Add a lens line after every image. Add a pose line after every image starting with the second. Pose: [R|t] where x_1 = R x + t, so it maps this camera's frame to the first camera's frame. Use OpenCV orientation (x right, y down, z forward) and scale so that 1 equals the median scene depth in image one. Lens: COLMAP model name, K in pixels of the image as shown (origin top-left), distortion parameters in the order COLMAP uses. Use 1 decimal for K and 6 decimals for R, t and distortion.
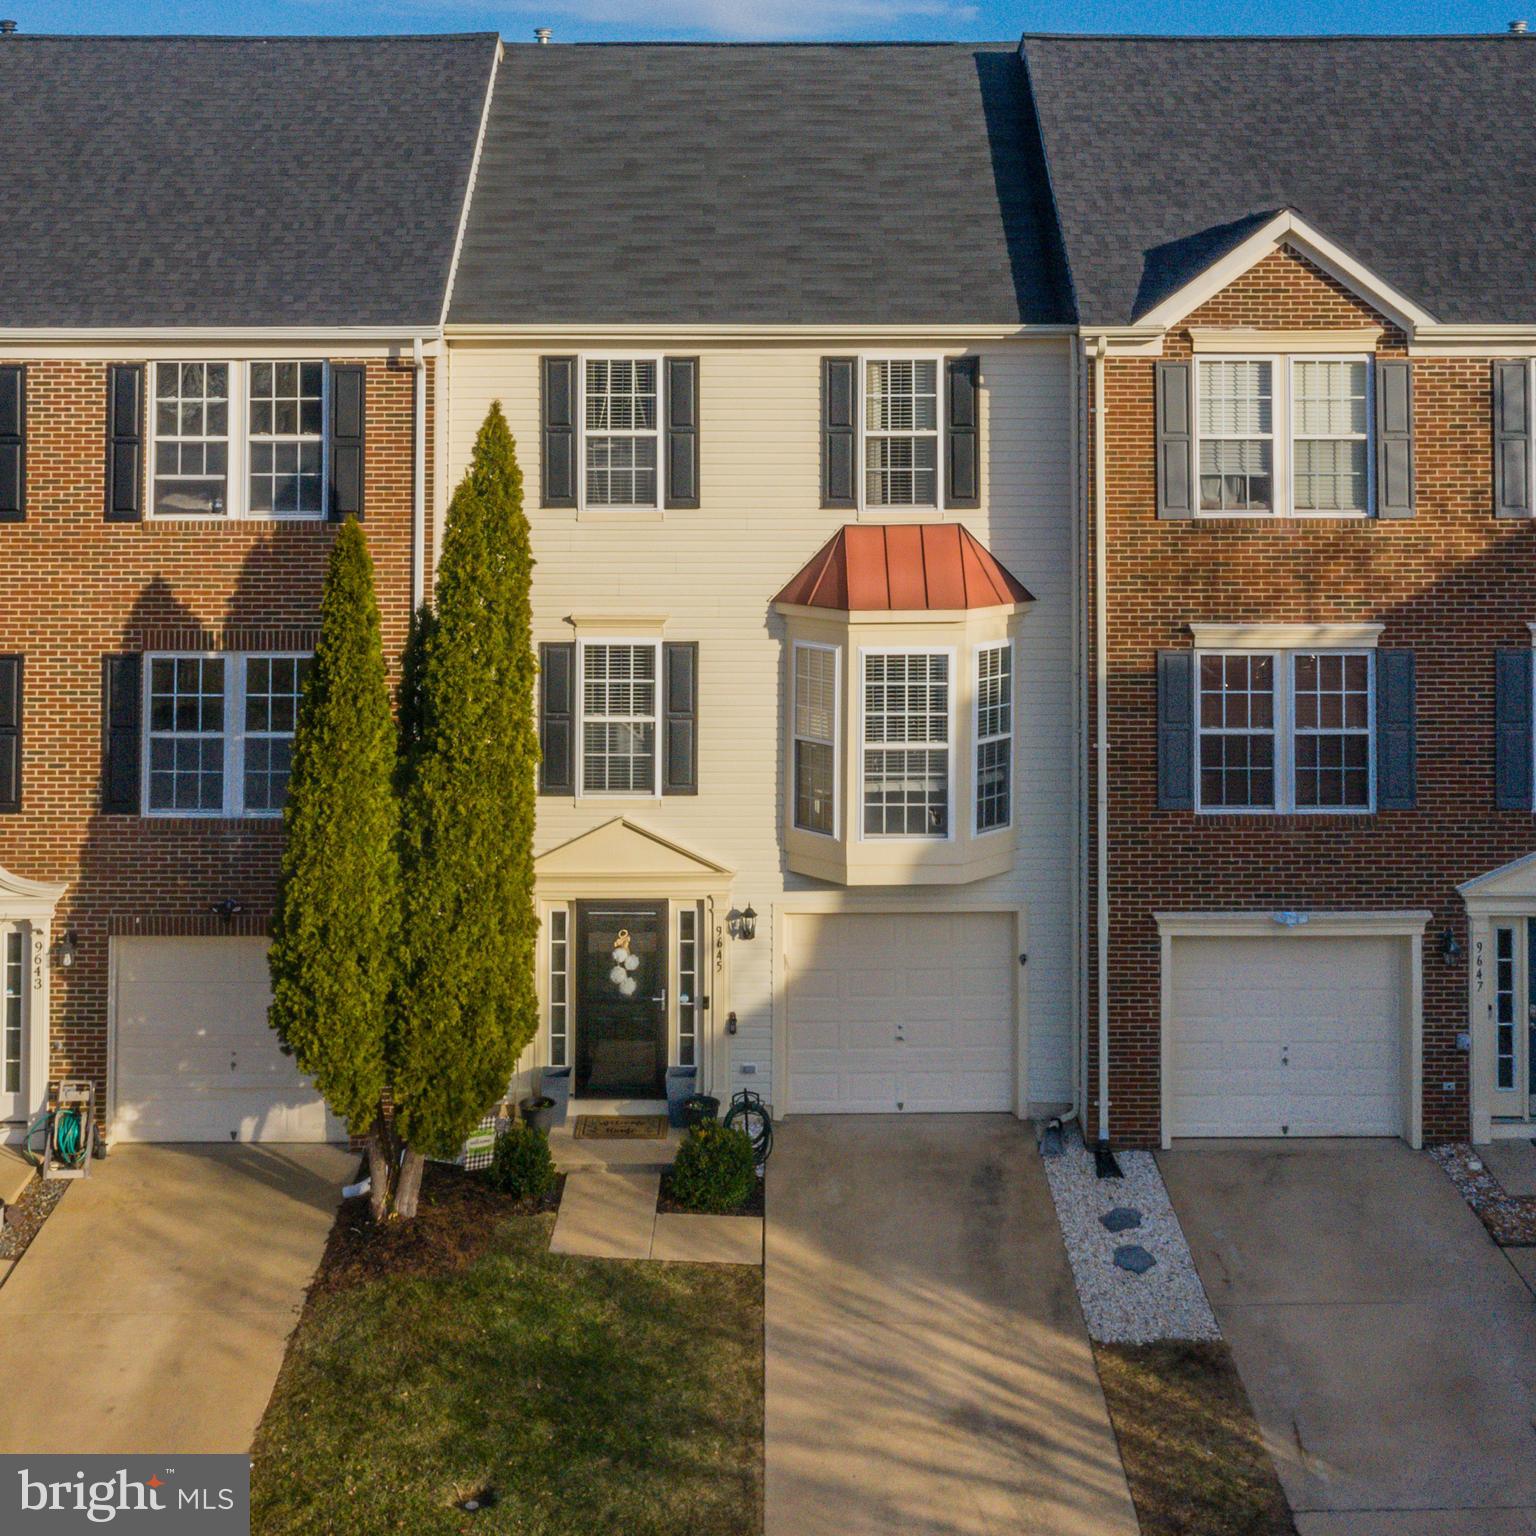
lens RADIAL K [[1426.3, 0, 765.8], [0, 1426.3, 767.8], [0, 0, 1]] dist [-0.006066, 0.000000]
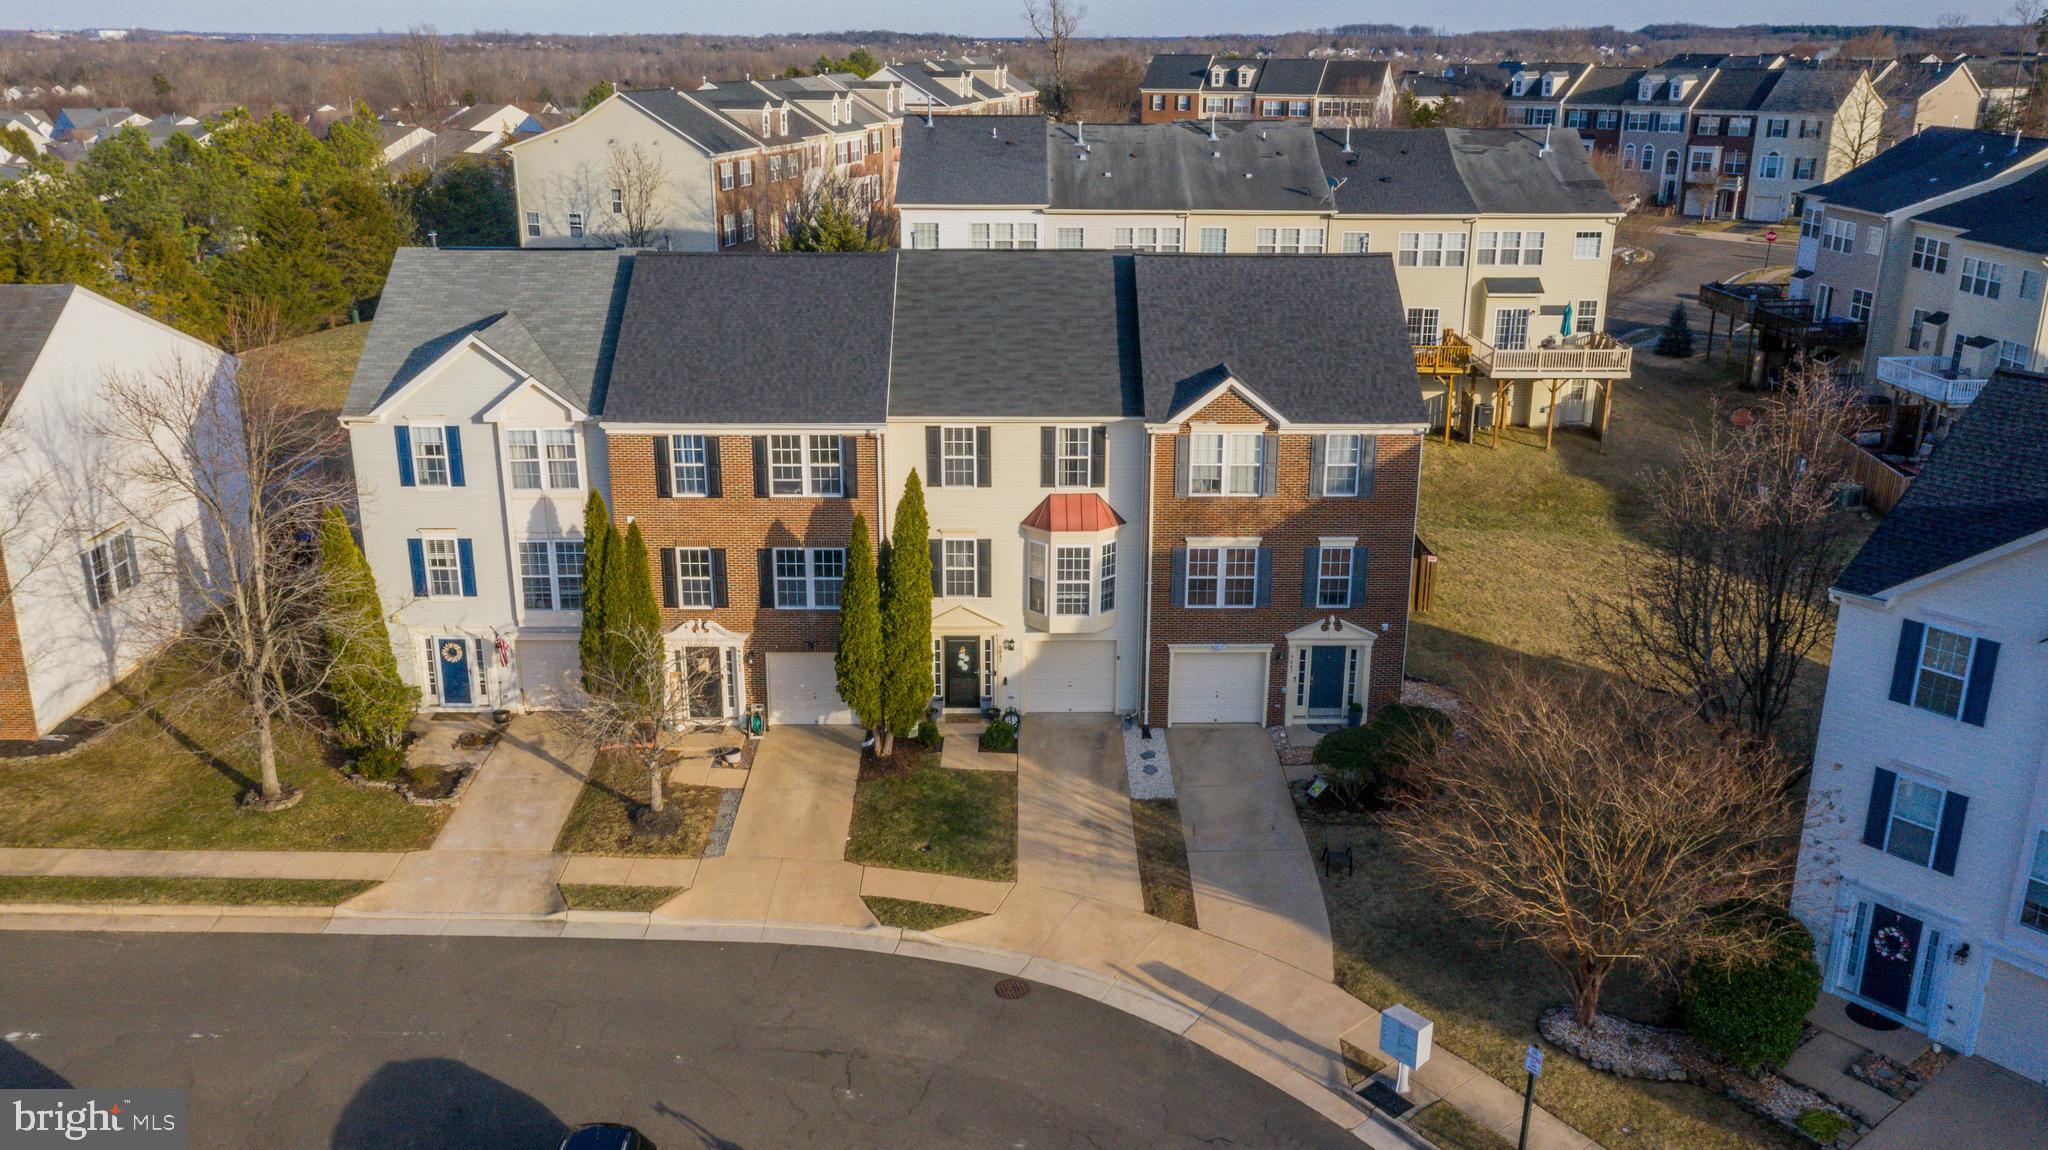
lens RADIAL K [[1722.7, 0, 1024.7], [0, 1722.7, 575.0], [0, 0, 1]] dist [-0.003986, -0.000178]
pose [[1.000000, 0.000294, -0.000261, 0.012456], [-0.000188, 0.940951, 0.338541, -1.073014], [0.000345, -0.338541, 0.940951, -1.900053]]
